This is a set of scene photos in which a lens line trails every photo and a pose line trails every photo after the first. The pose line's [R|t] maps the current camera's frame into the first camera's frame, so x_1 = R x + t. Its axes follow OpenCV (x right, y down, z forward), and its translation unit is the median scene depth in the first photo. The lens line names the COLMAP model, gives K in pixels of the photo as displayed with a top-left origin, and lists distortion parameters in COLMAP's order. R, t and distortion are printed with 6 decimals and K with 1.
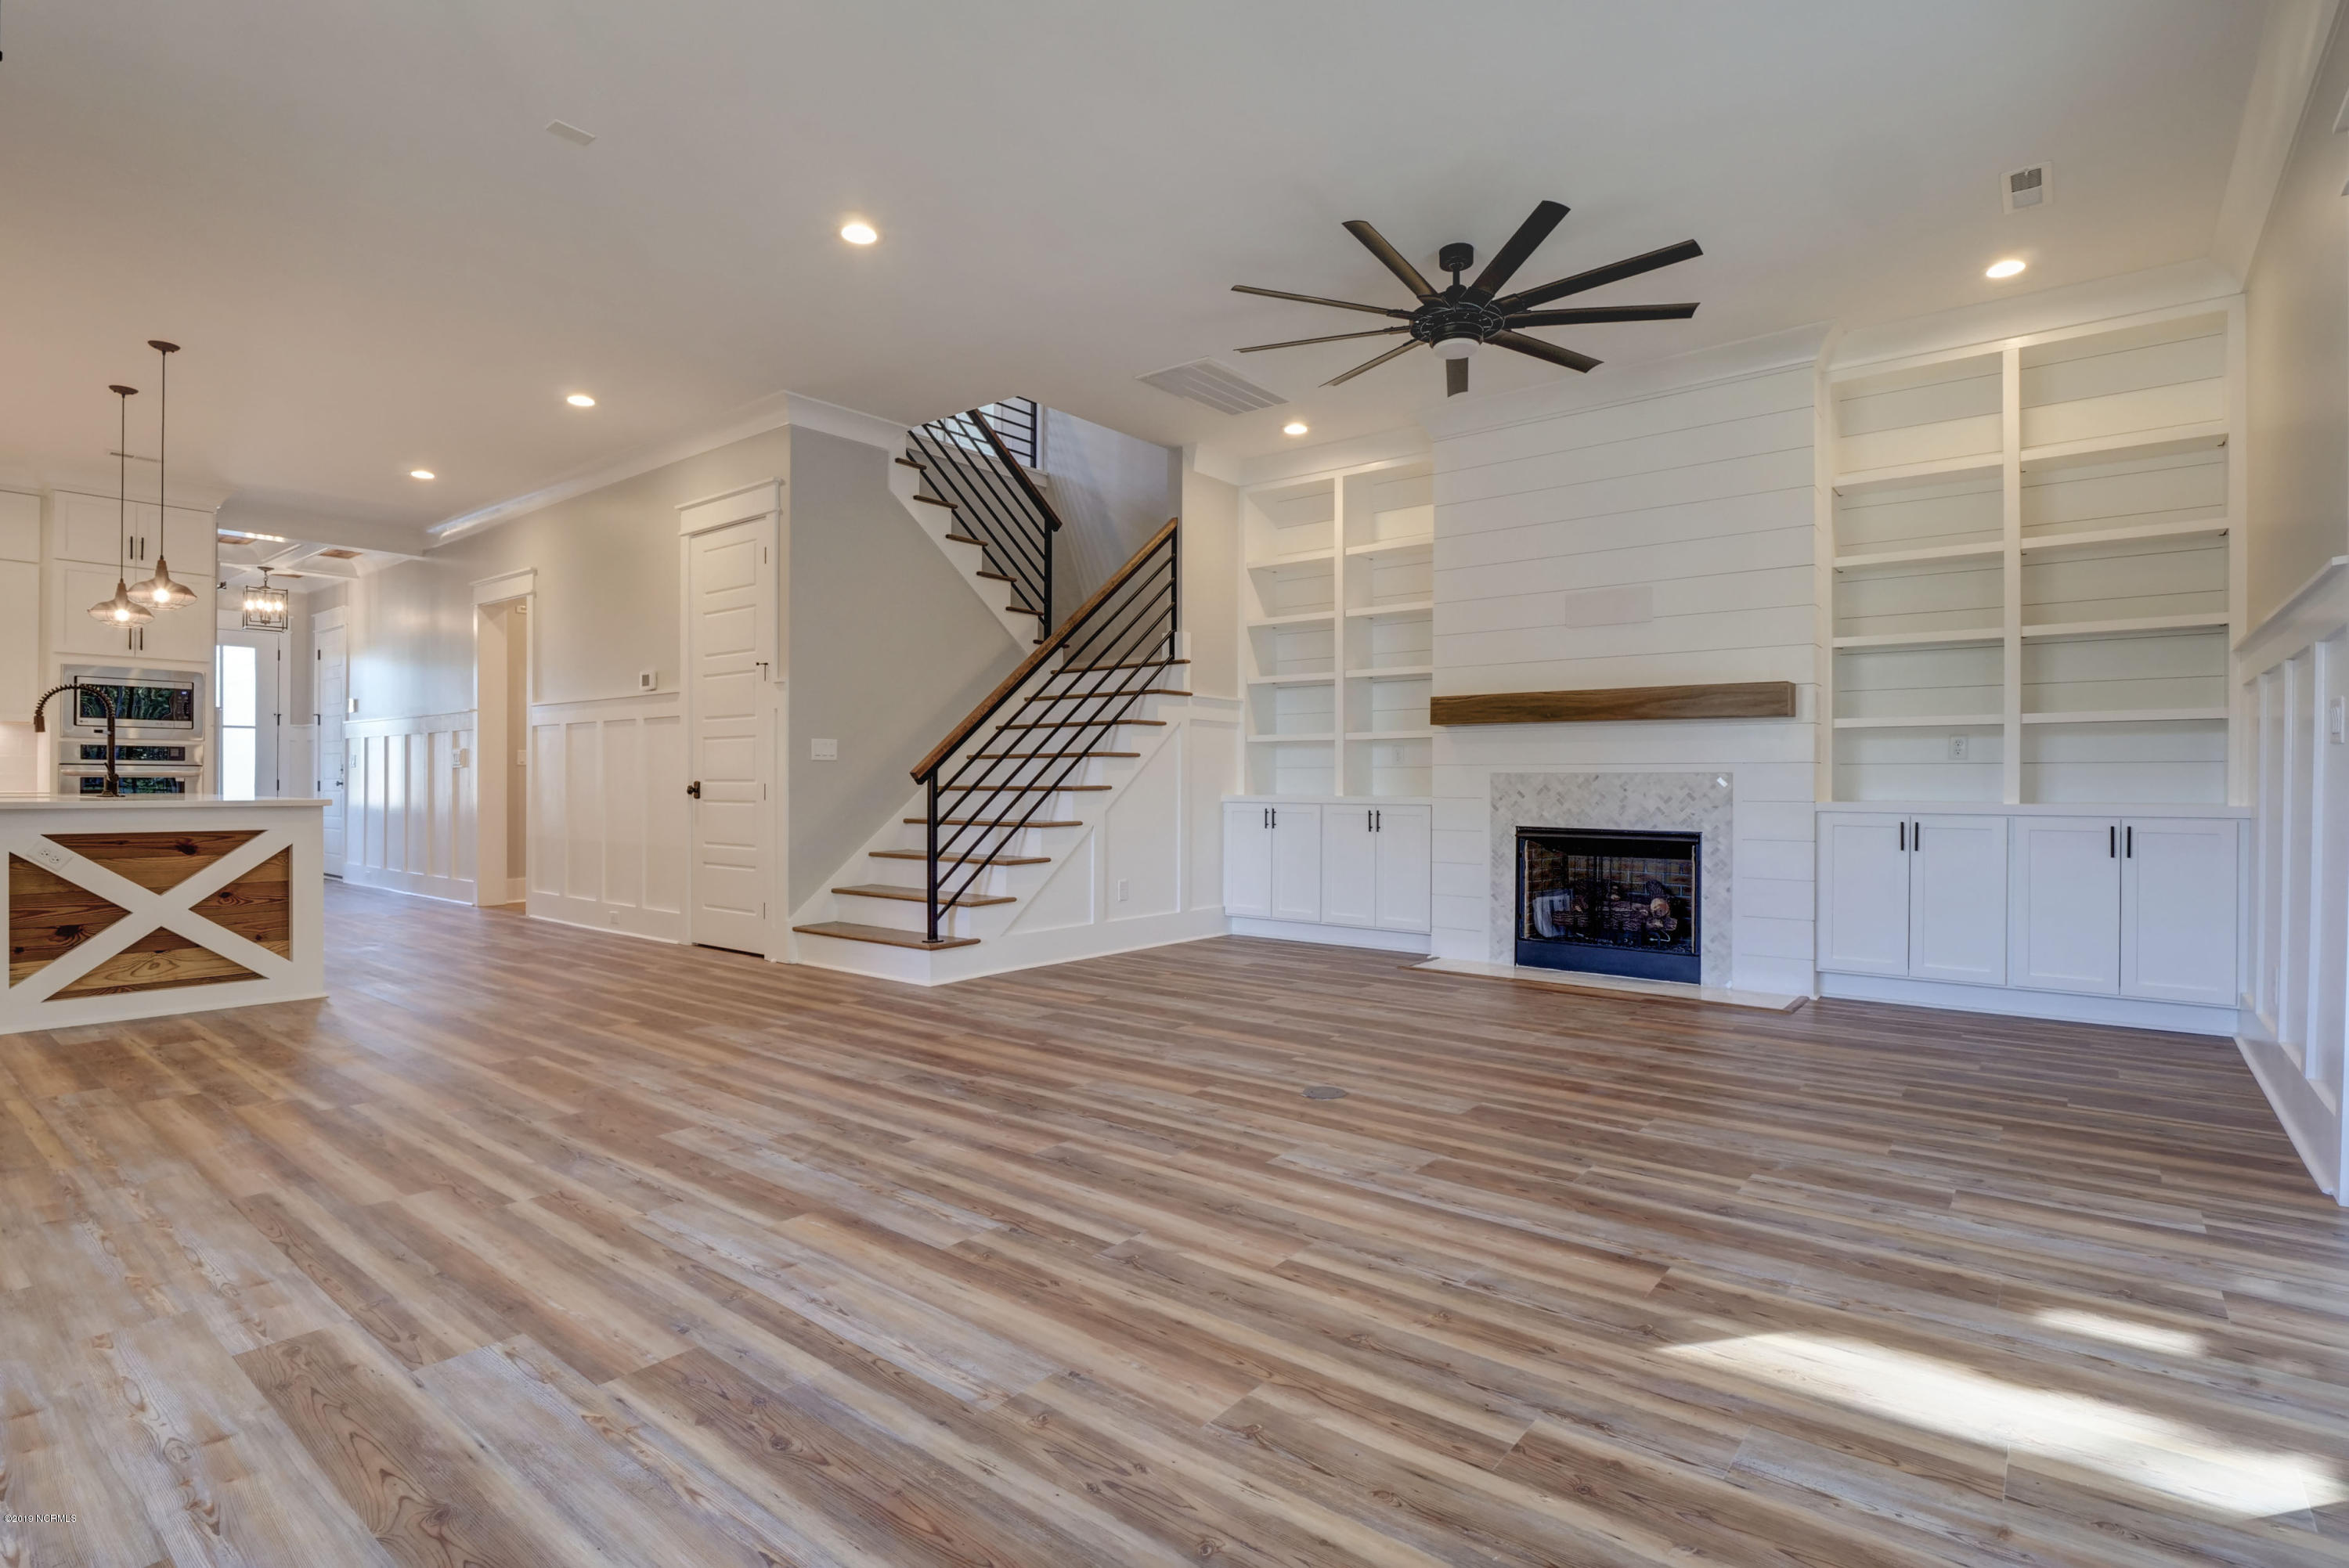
lens RADIAL K [[1148.8, 0, 1169.5], [0, 1148.8, 782.0], [0, 0, 1]] dist [-0.017934, 0.002641]
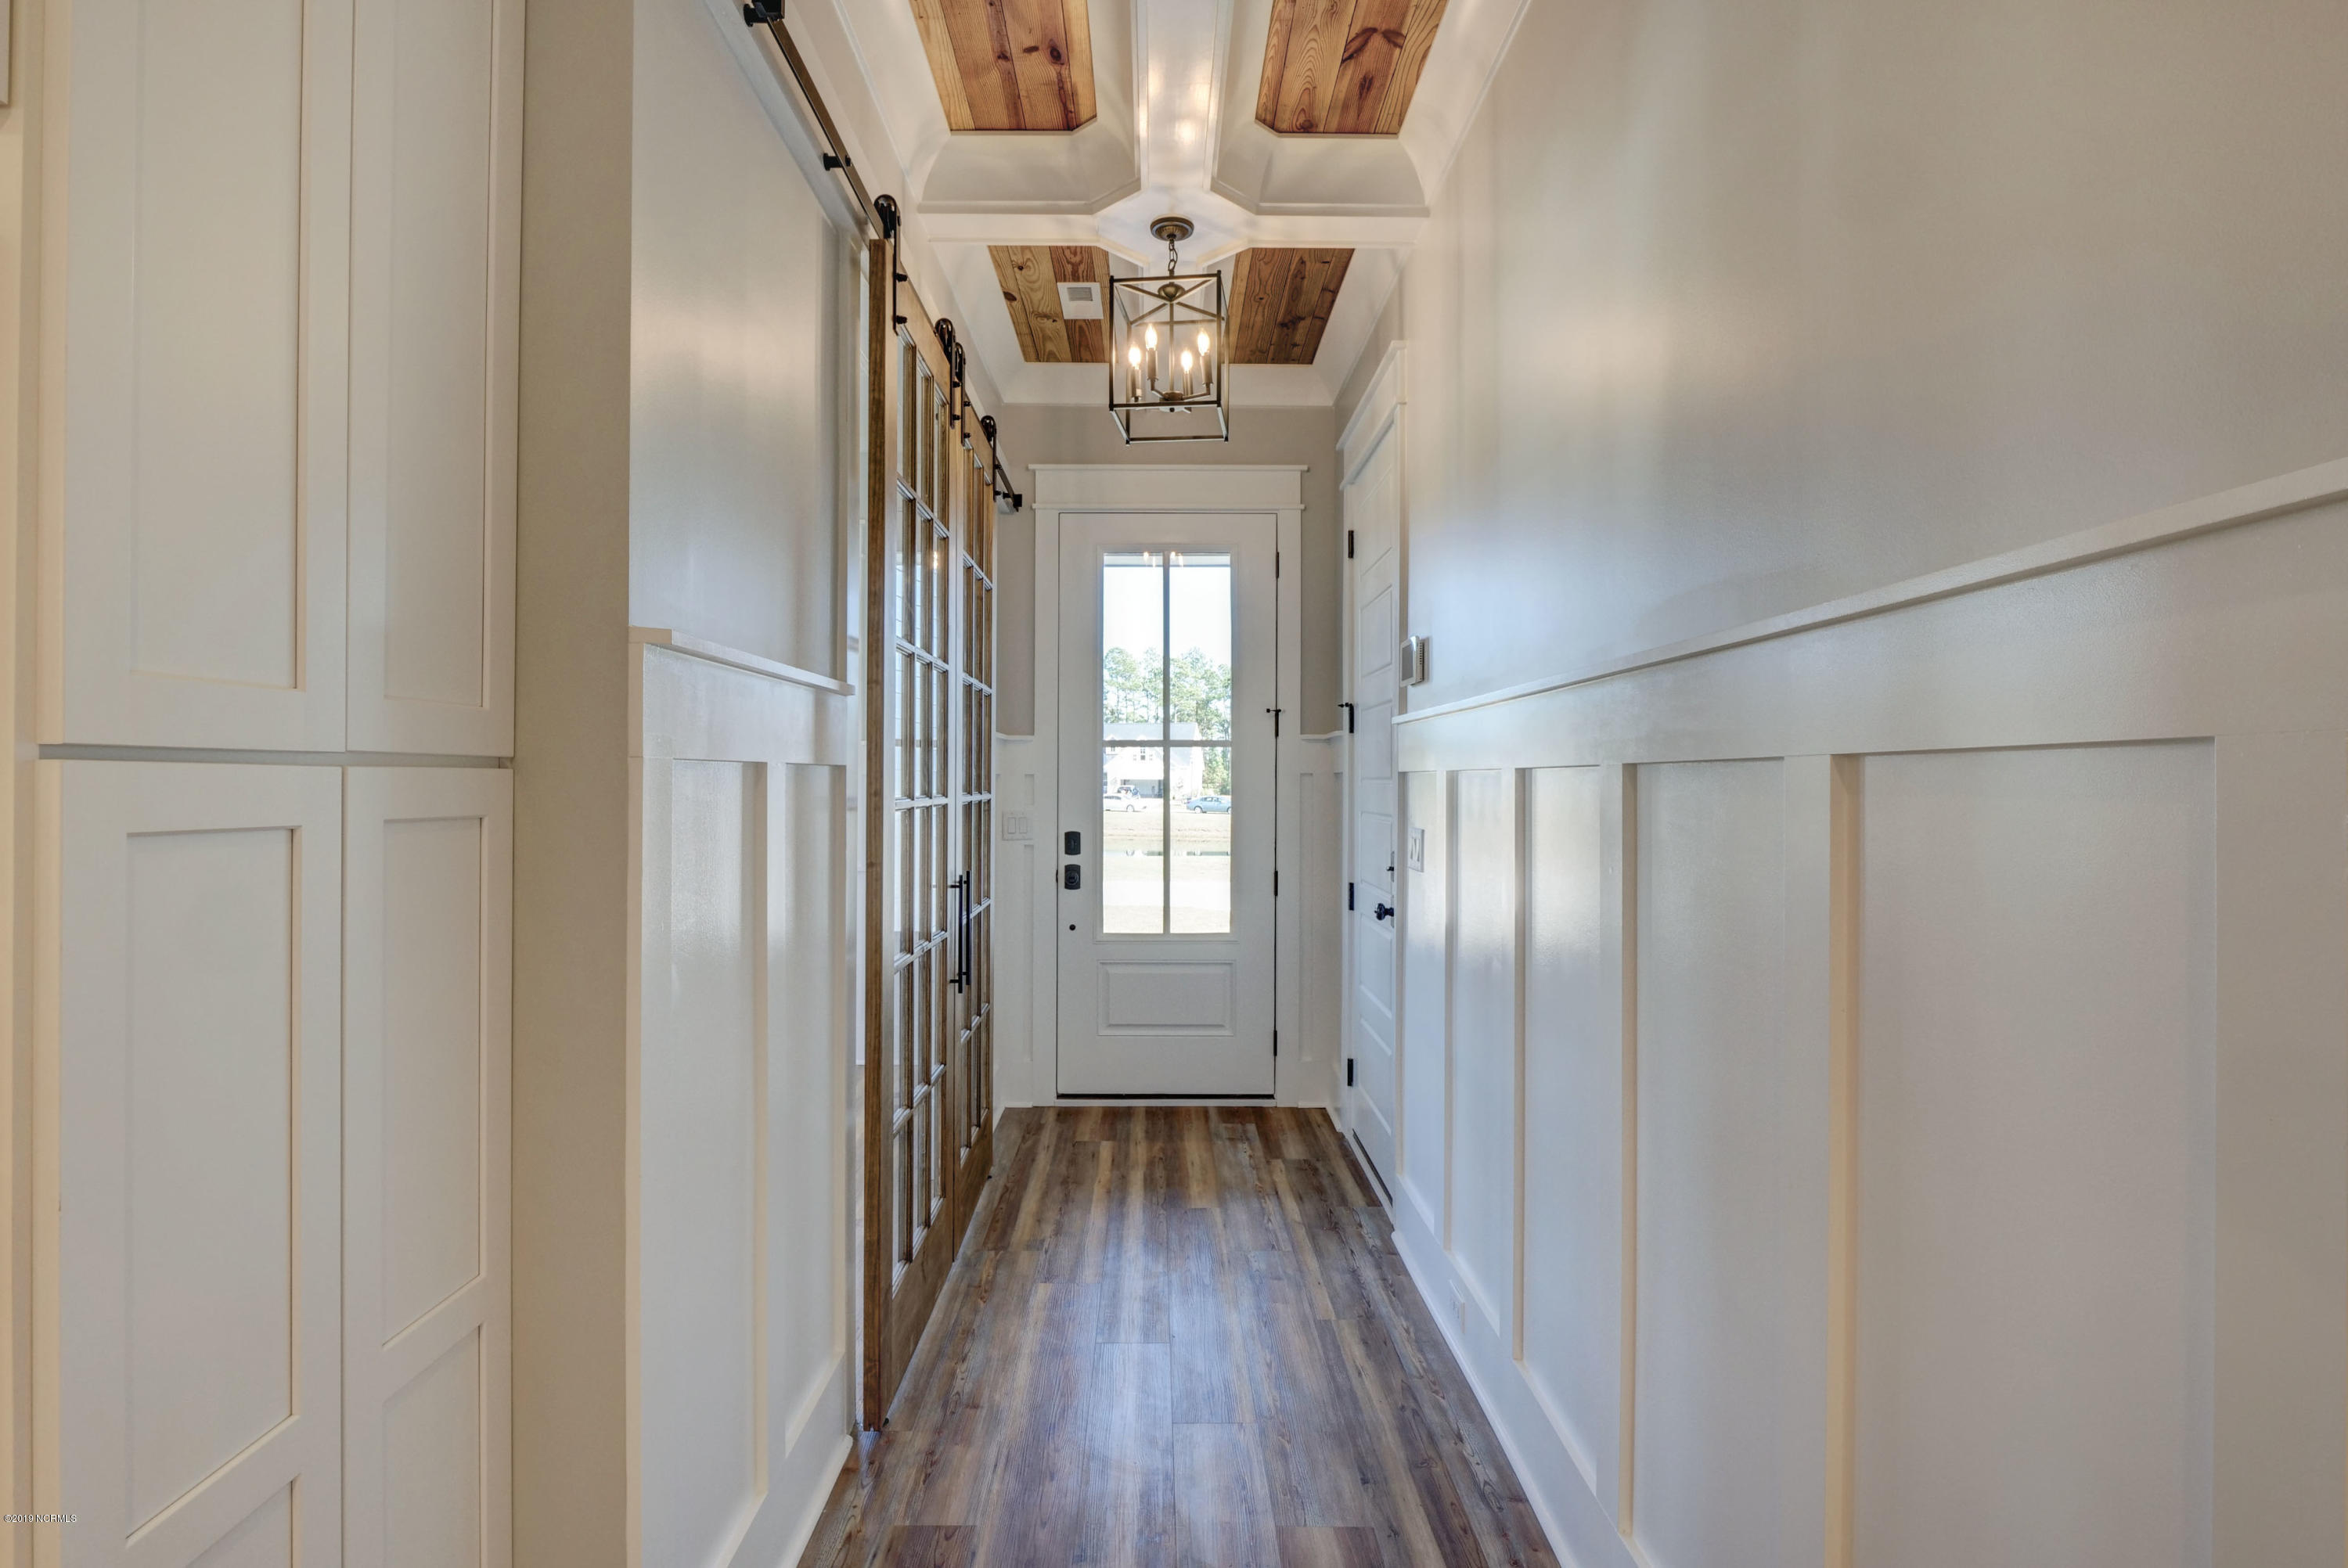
lens RADIAL K [[1148.3, 0, 1171.2], [0, 1148.3, 777.5], [0, 0, 1]] dist [-0.017934, 0.002641]
pose [[0.635324, -0.002029, -0.772243, -0.497695], [-0.001987, 0.999989, -0.004262, -0.034119], [0.772243, 0.004242, 0.635313, 0.718649]]
